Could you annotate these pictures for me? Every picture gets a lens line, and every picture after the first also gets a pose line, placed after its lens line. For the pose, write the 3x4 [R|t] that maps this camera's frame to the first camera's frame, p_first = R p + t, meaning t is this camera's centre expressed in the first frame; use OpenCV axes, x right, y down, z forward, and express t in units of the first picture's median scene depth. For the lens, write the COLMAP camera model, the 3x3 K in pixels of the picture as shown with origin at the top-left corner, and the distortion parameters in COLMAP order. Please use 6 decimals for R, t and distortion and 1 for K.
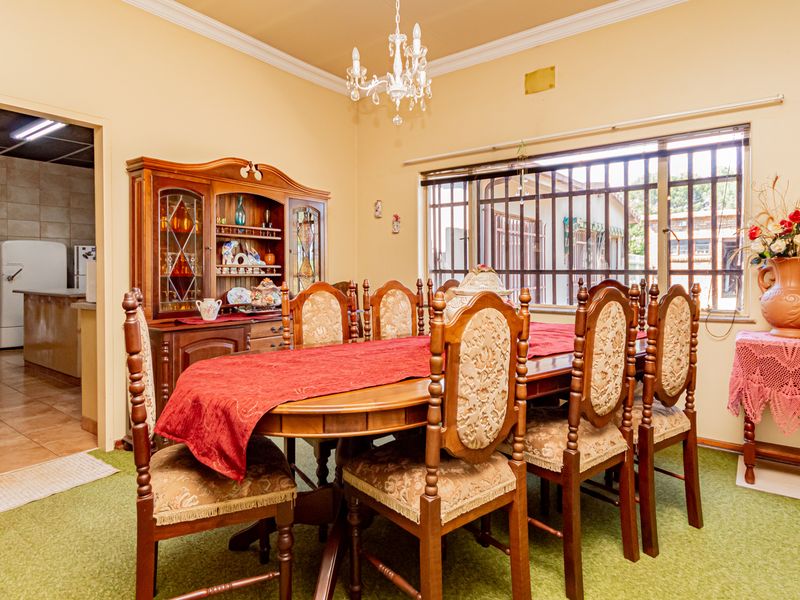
lens RADIAL K [[485.9, 0, 400.8], [0, 485.9, 305.6], [0, 0, 1]] dist [0.002832, 0.000729]
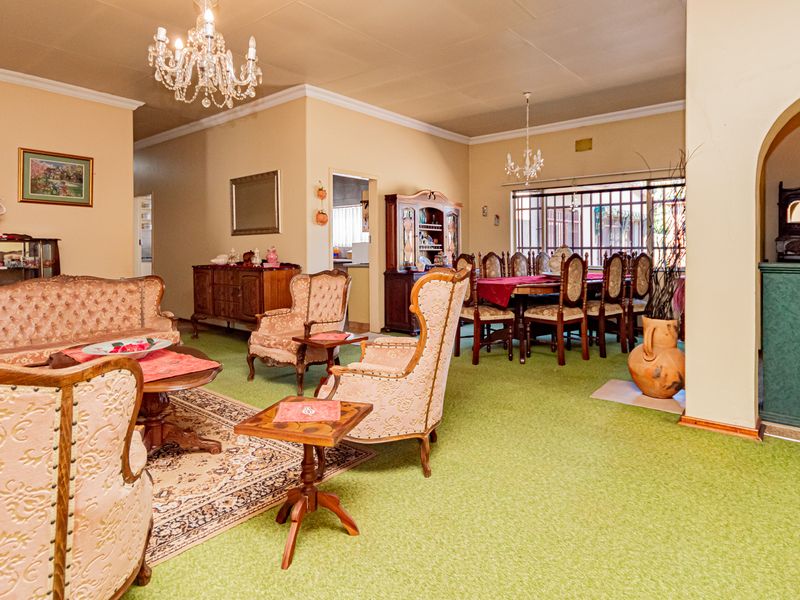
lens RADIAL K [[485.9, 0, 390.8], [0, 485.9, 284.7], [0, 0, 1]] dist [0.002832, 0.000729]
pose [[0.997756, 0.002799, -0.066896, -0.345035], [-0.002385, 0.999977, 0.006271, 0.065165], [0.066912, -0.006097, 0.997740, -0.958846]]
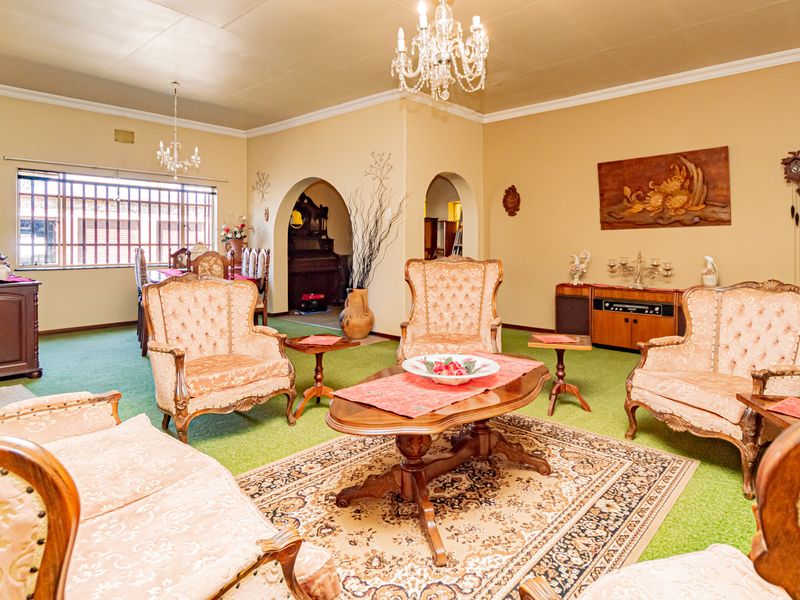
lens RADIAL K [[485.9, 0, 399.7], [0, 485.9, 299.8], [0, 0, 1]] dist [0.002832, 0.000729]
pose [[0.084514, -0.113632, 0.989922, -1.514787], [0.072260, 0.991559, 0.107650, 0.012553], [-0.993799, 0.062433, 0.092012, -0.143696]]
